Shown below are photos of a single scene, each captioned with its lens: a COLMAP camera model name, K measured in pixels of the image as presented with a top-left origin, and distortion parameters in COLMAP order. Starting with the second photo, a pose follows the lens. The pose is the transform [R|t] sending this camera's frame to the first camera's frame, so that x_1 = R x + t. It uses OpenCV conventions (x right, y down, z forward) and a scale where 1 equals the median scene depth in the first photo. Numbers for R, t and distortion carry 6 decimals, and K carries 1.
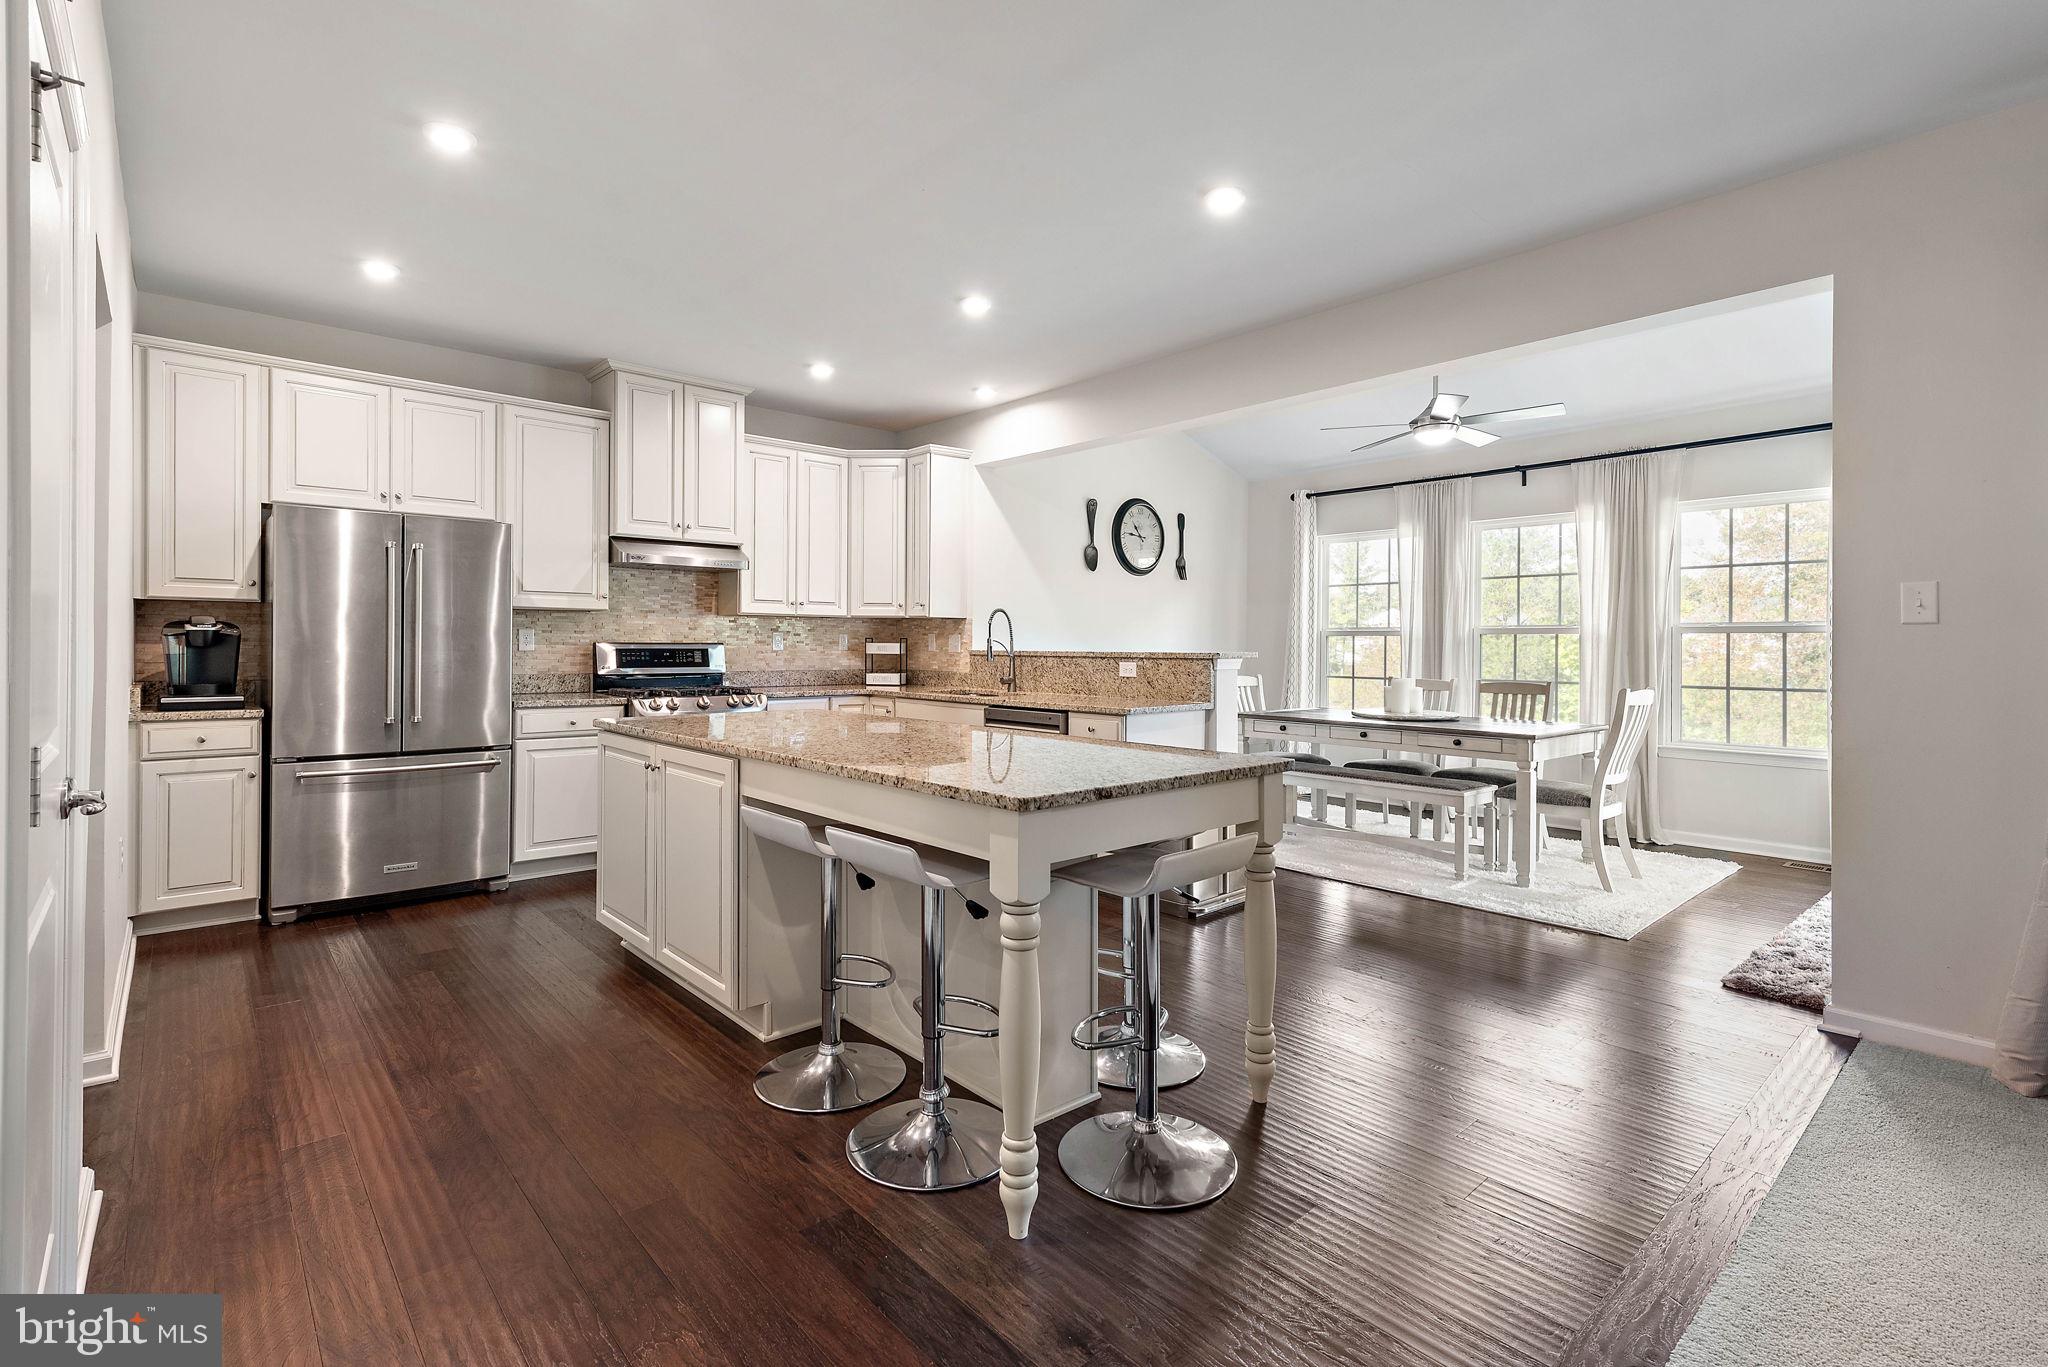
lens RADIAL K [[944.0, 0, 1017.5], [0, 944.0, 647.1], [0, 0, 1]] dist [0.001750, -0.000136]
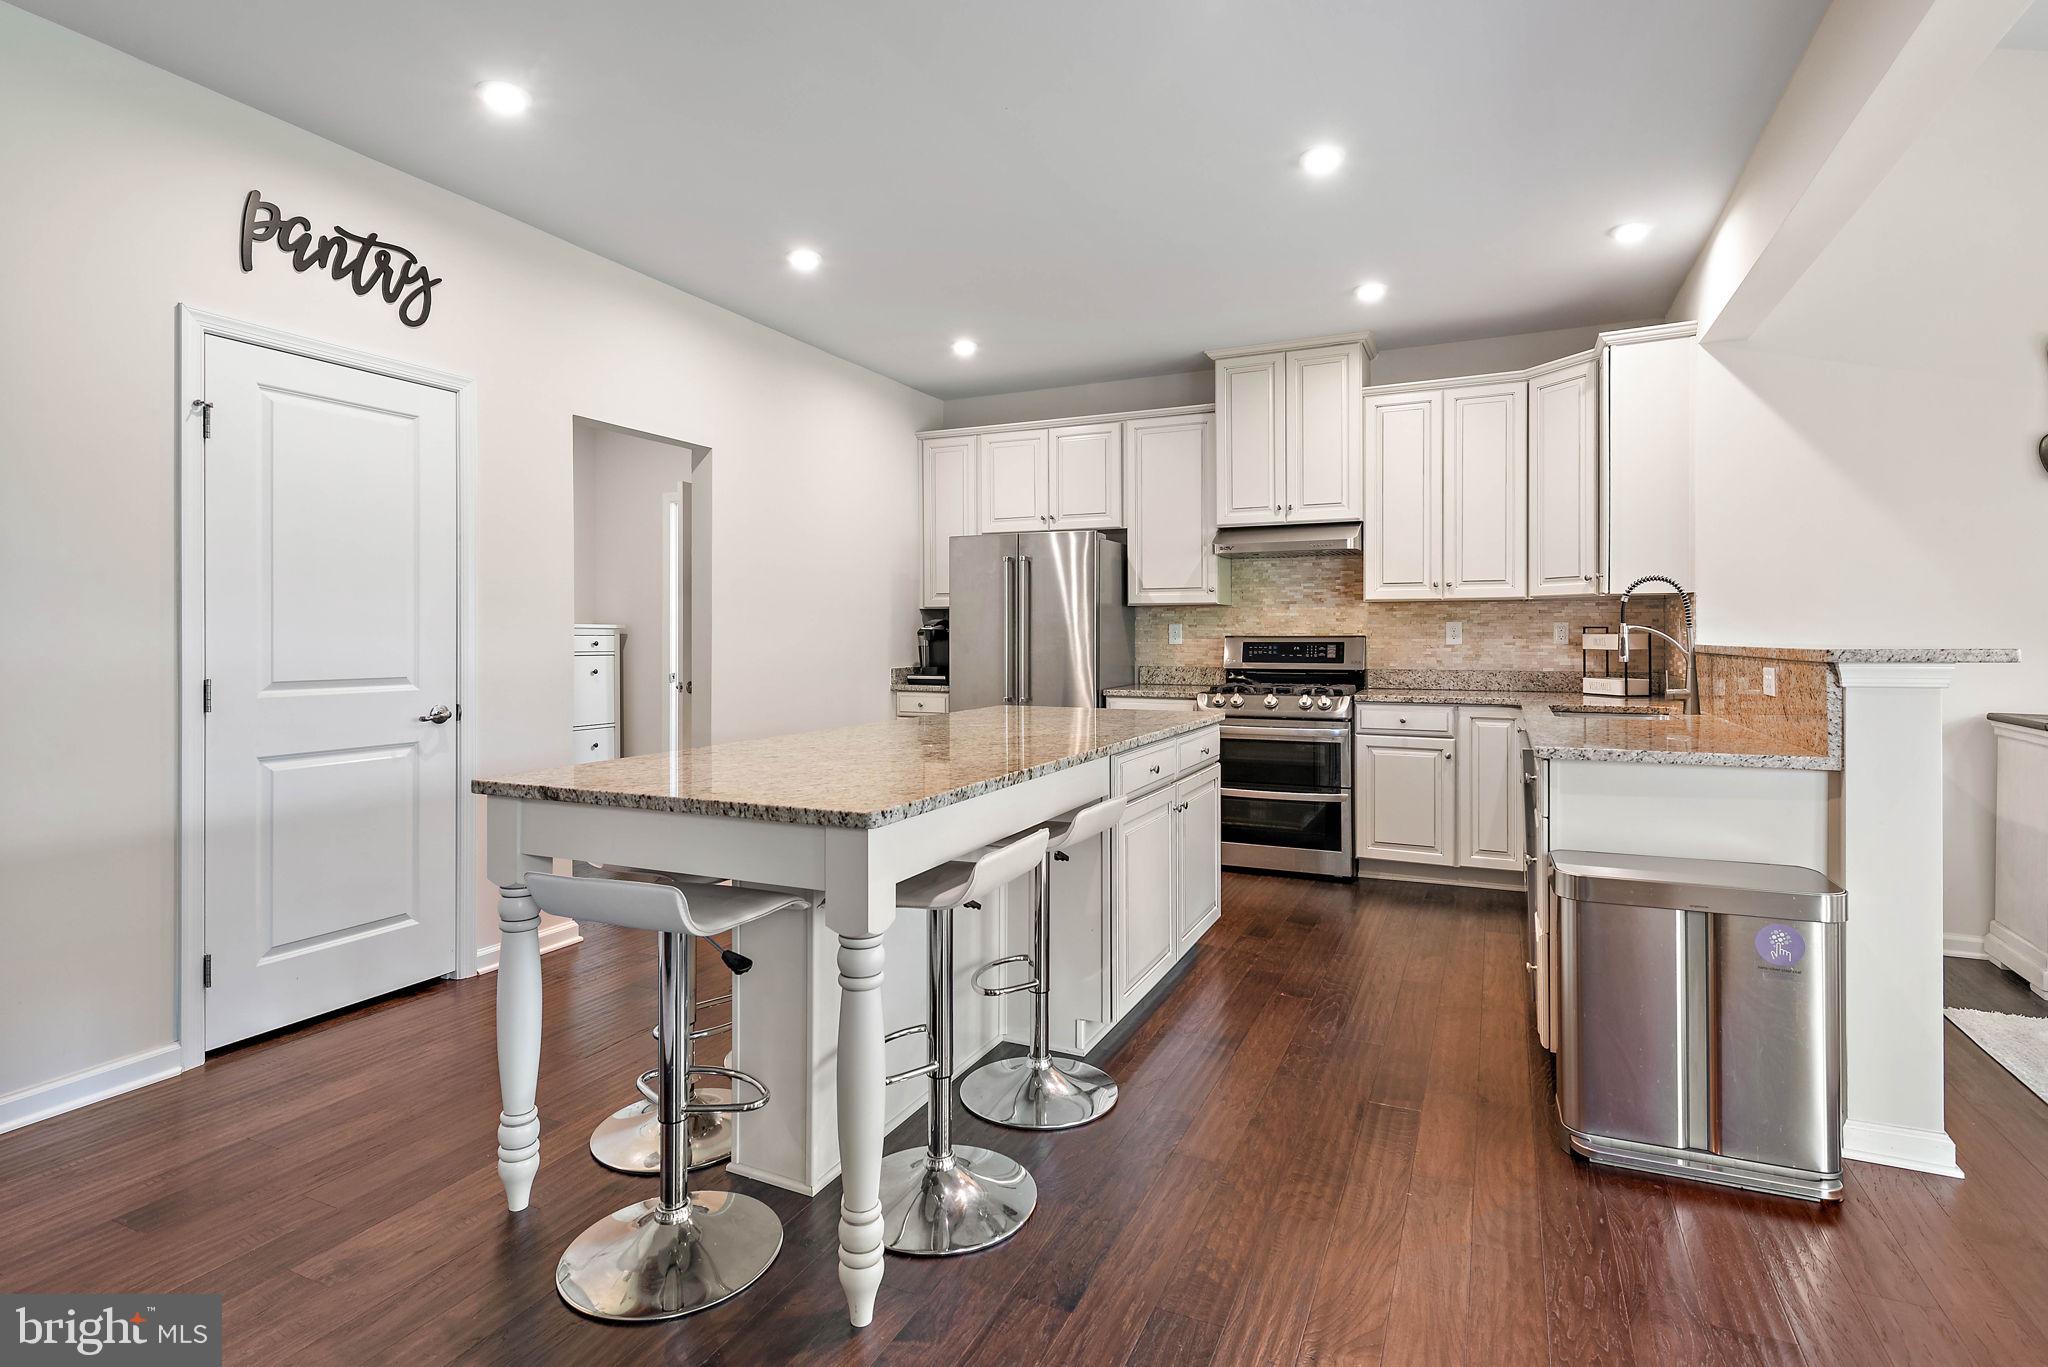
lens RADIAL K [[1006.8, 0, 1034.1], [0, 1006.8, 630.0], [0, 0, 1]] dist [0.000052, 0.000067]
pose [[0.390253, -0.013820, -0.920604, 0.417032], [0.000572, 0.999891, -0.014768, 0.003928], [0.920707, 0.005237, 0.390218, 0.373208]]
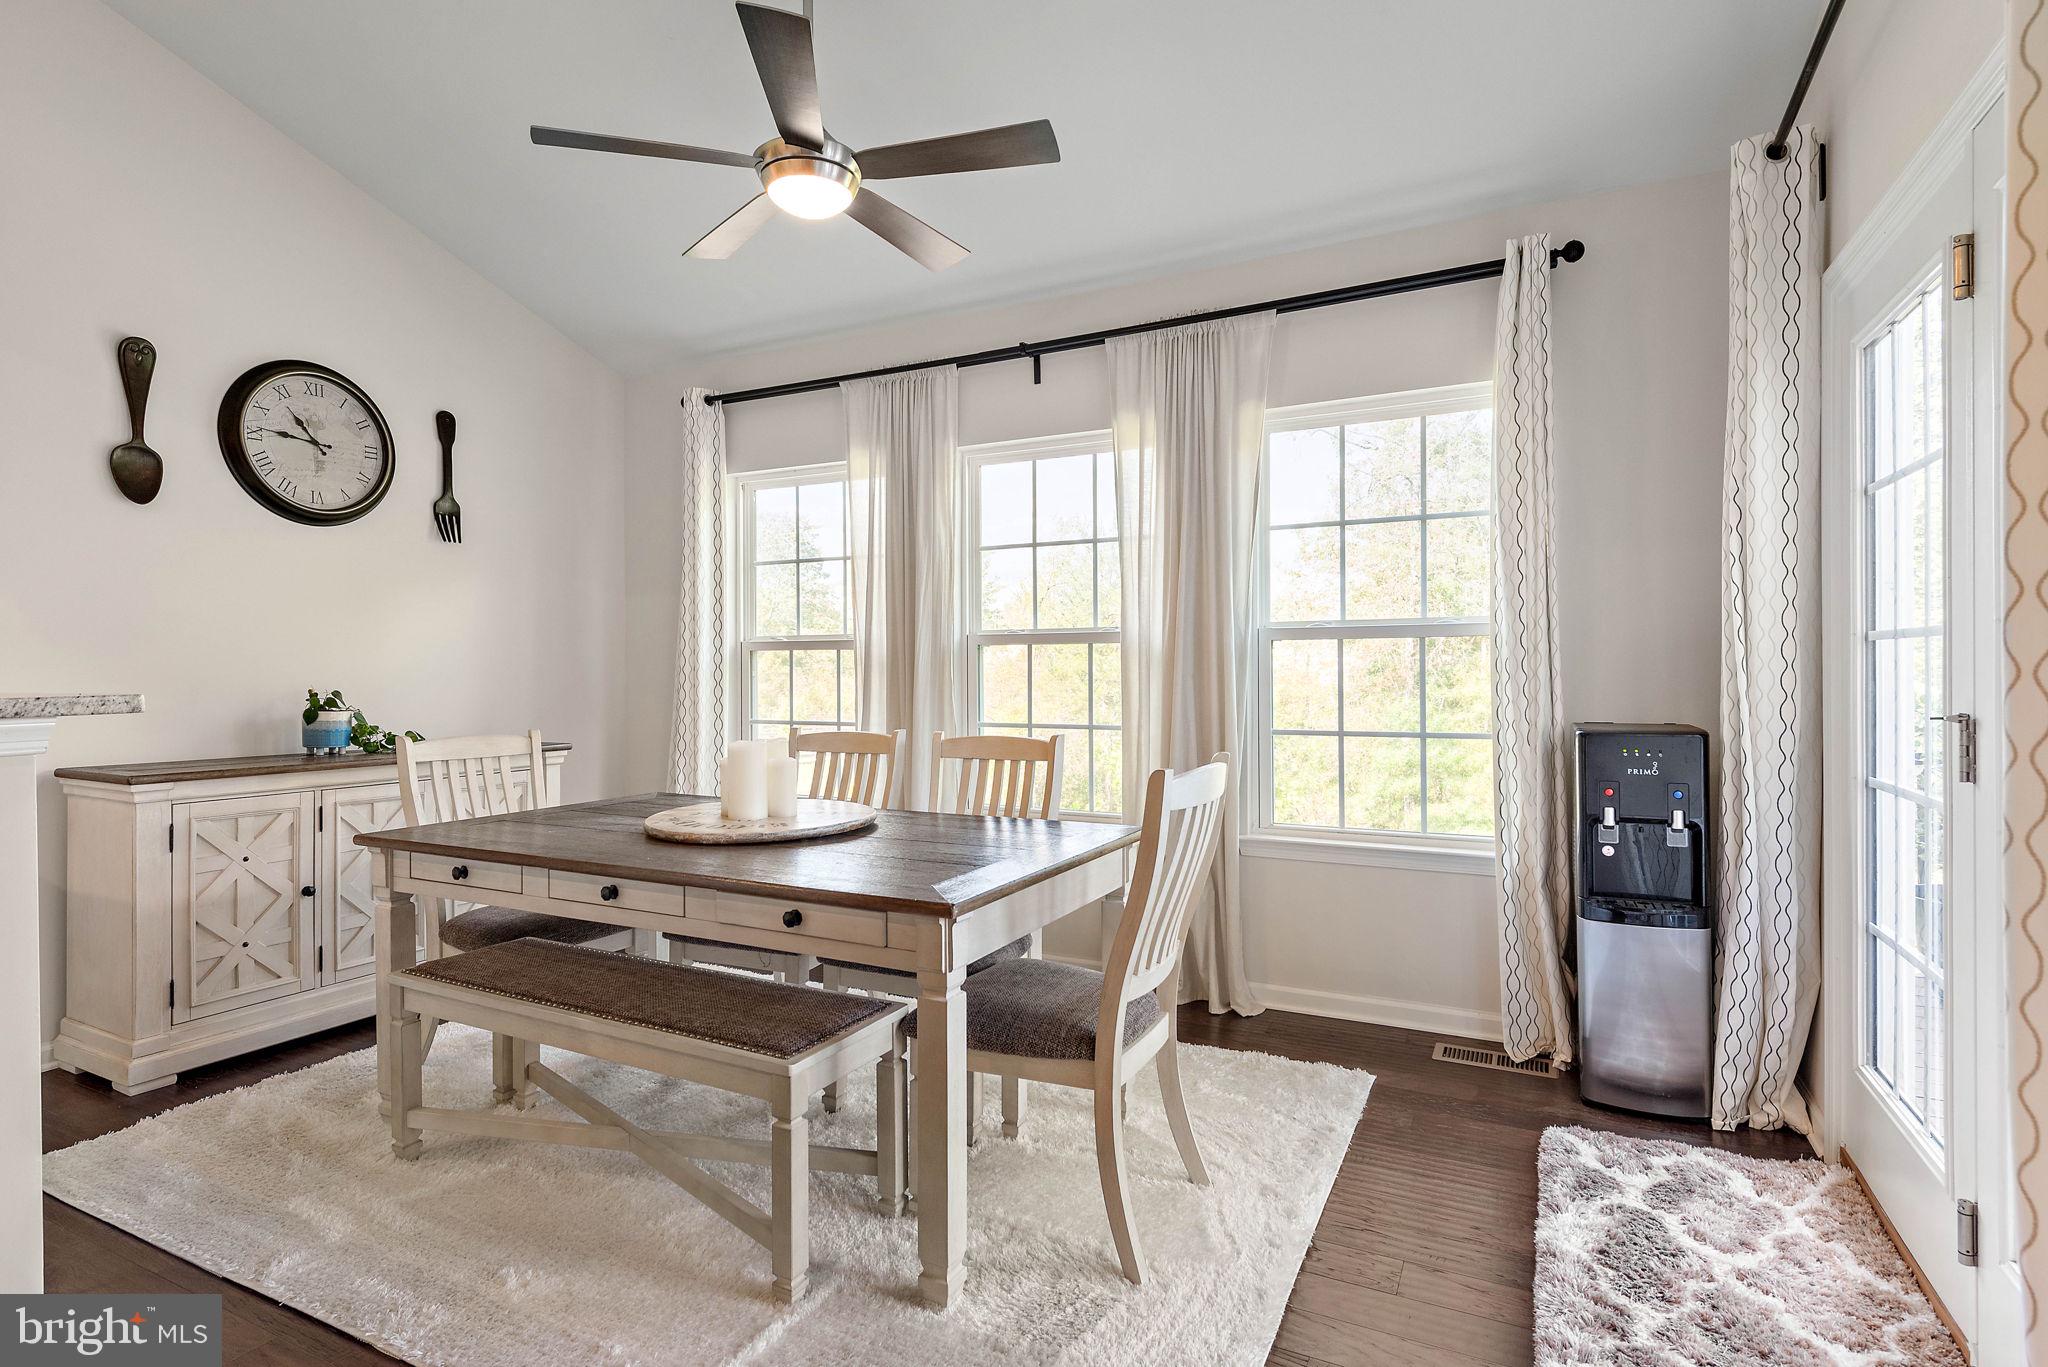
lens RADIAL K [[1006.8, 0, 1028.0], [0, 1006.8, 675.7], [0, 0, 1]] dist [0.000052, 0.000067]
pose [[0.927040, -0.013795, 0.374709, 0.341554], [0.011885, 0.999902, 0.007408, 0.001177], [-0.374774, -0.002414, 0.927113, 0.497337]]
